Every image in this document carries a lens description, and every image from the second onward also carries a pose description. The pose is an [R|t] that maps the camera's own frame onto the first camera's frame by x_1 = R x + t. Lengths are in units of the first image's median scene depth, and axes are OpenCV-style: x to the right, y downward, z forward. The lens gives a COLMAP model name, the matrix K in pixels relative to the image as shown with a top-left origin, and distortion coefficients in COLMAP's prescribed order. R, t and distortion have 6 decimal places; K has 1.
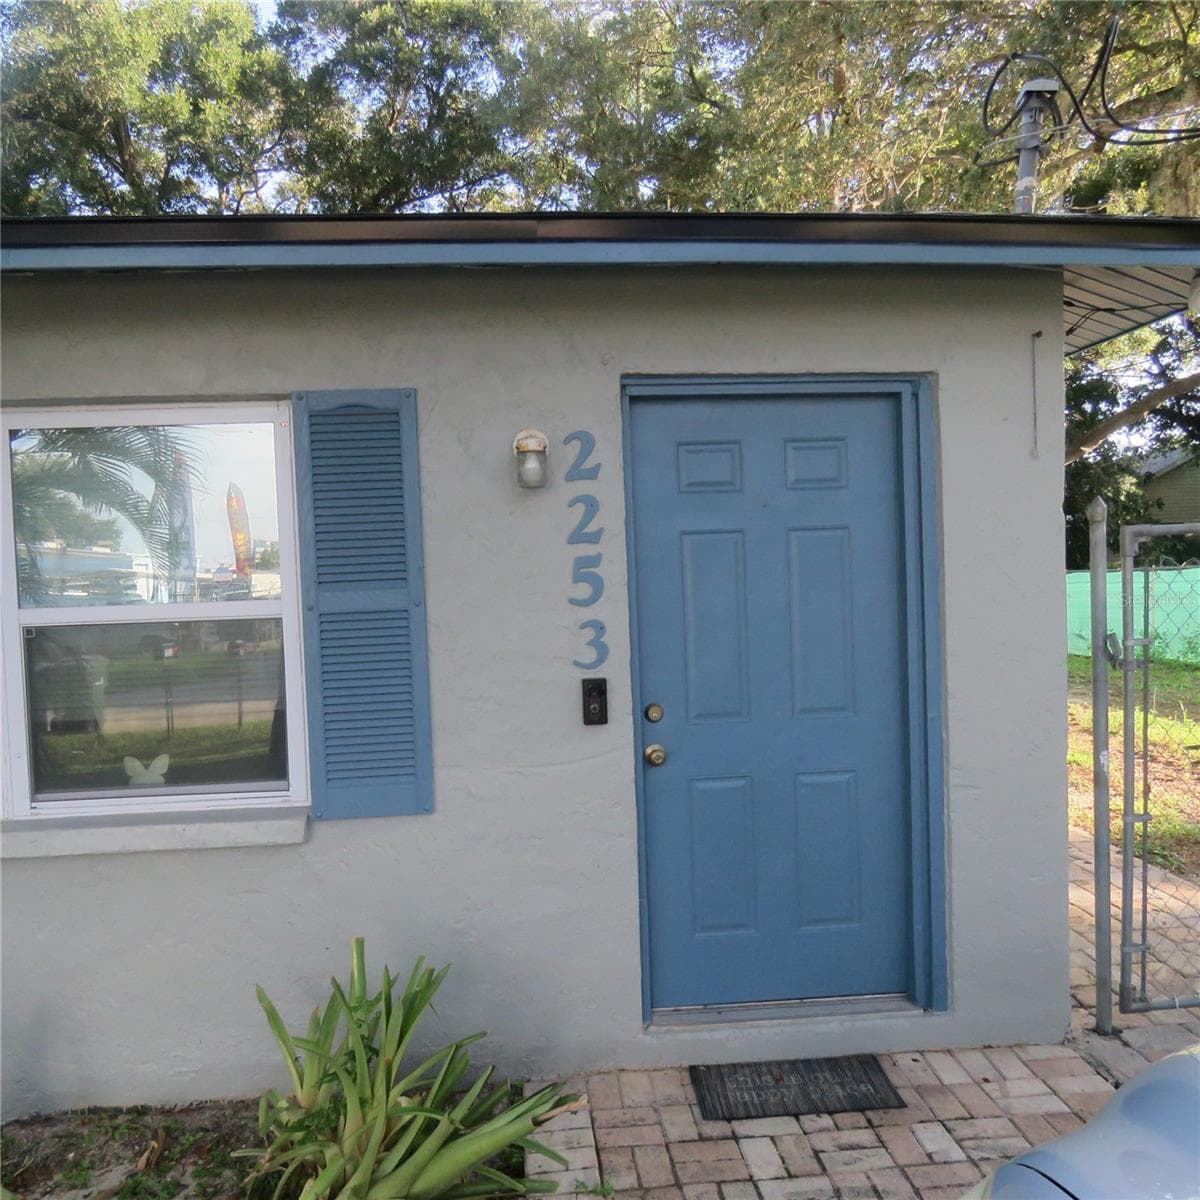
lens RADIAL K [[1104.3, 0, 600.1], [0, 1104.3, 618.5], [0, 0, 1]] dist [-0.006555, -0.001082]
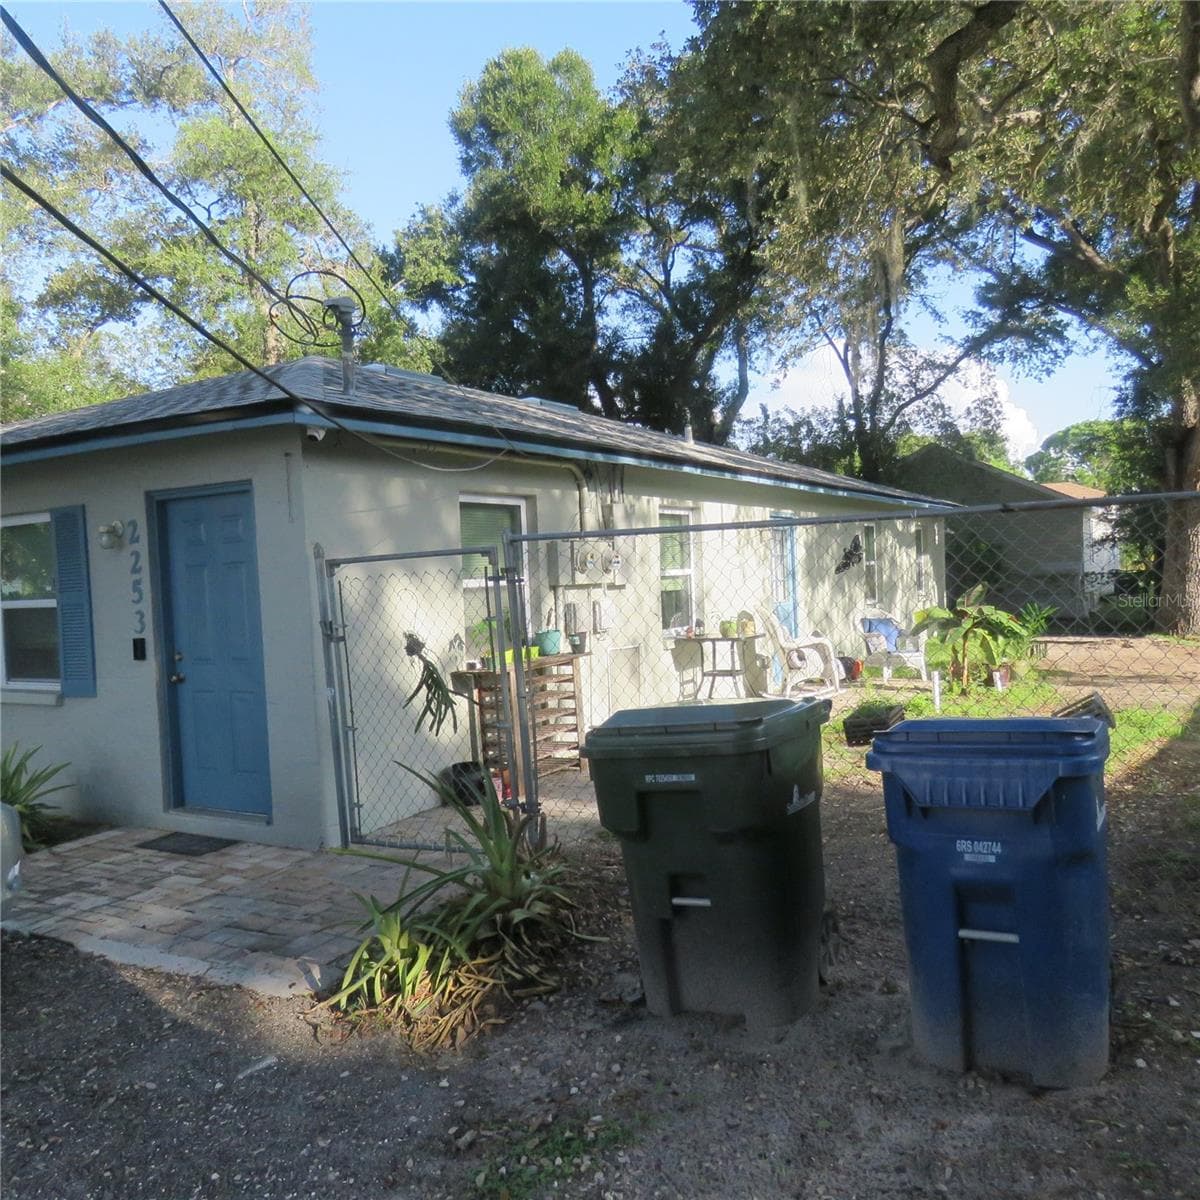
lens RADIAL K [[1030.3, 0, 570.1], [0, 1030.3, 600.4], [0, 0, 1]] dist [-0.041990, -0.008392]
pose [[0.825898, 0.016217, -0.563587, 1.759875], [-0.006765, 0.999799, 0.018854, -0.059378], [0.563780, -0.011759, 0.825842, -0.141122]]
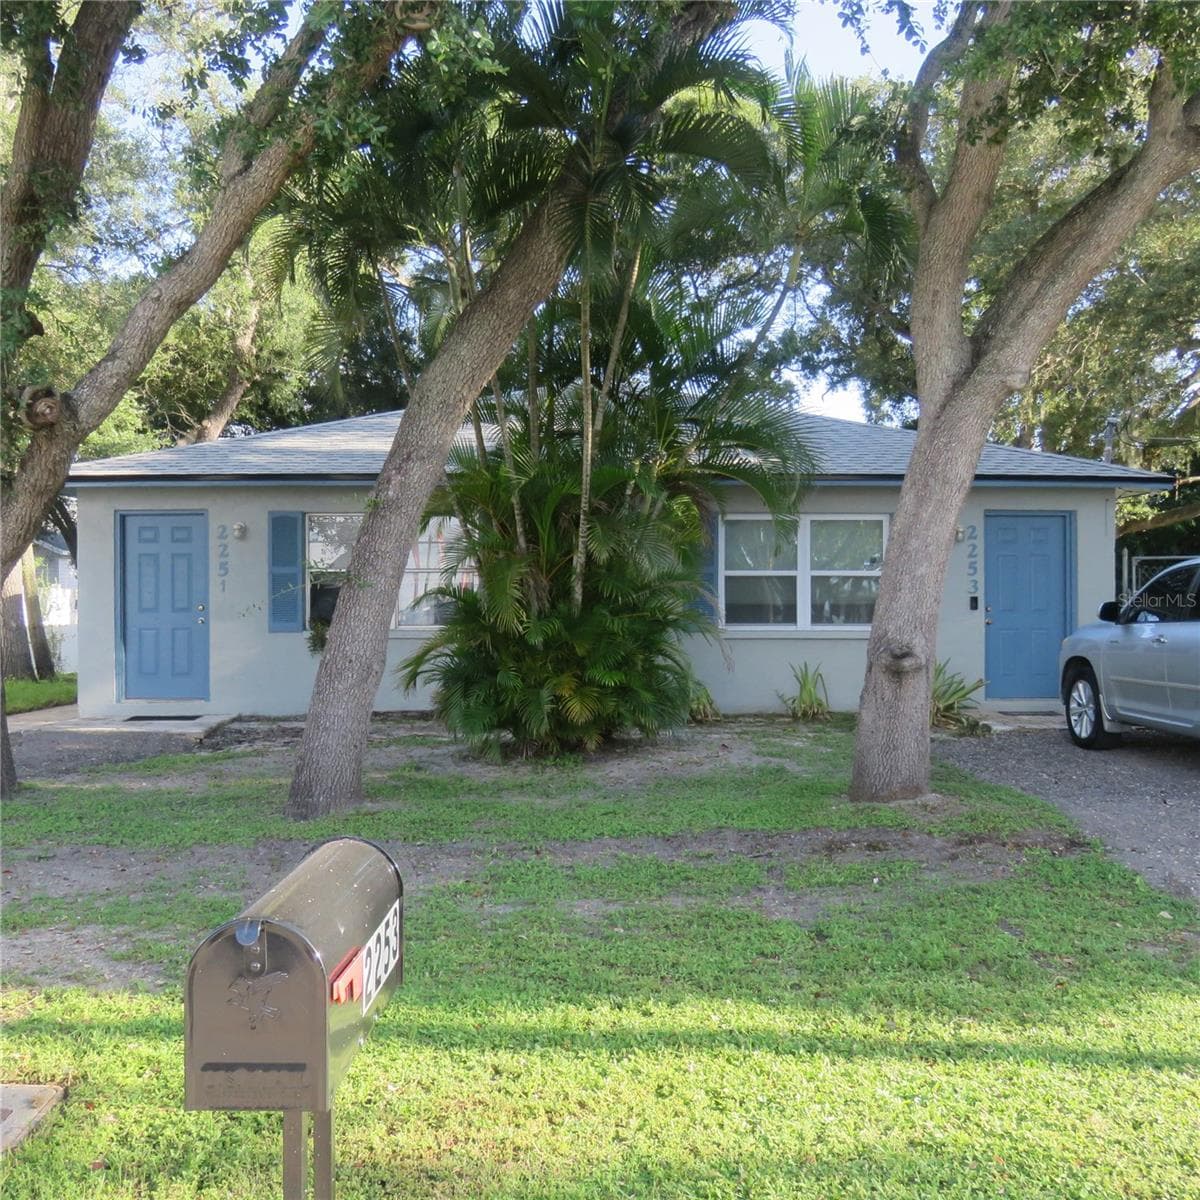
lens RADIAL K [[1318.1, 0, 600.0], [0, 1318.1, 600.0], [0, 0, 1]] dist [-0.001001, -0.006278]
pose [[0.997008, 0.031759, -0.070477, -0.883587], [-0.034305, 0.998791, -0.035210, 0.251251], [0.069273, 0.037522, 0.996892, -3.204305]]
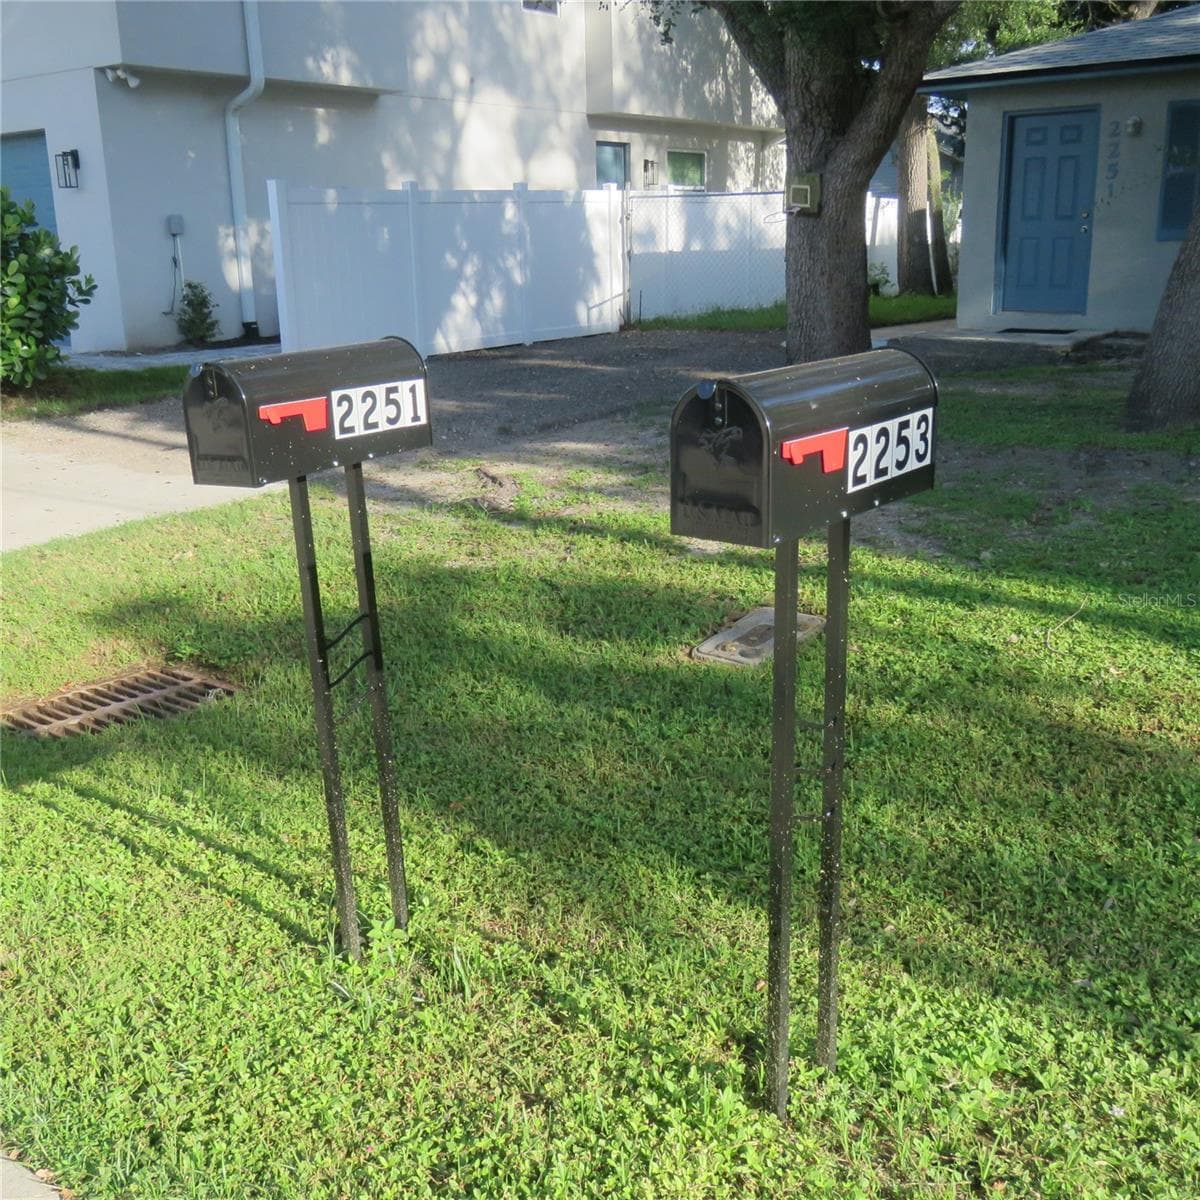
lens RADIAL K [[1327.5, 0, 619.8], [0, 1327.5, 601.3], [0, 0, 1]] dist [0.004736, 0.008675]
pose [[0.749469, 0.198017, -0.631732, -0.738434], [-0.033903, 0.964449, 0.262086, 0.289802], [0.661171, -0.175007, 0.729538, -3.184561]]
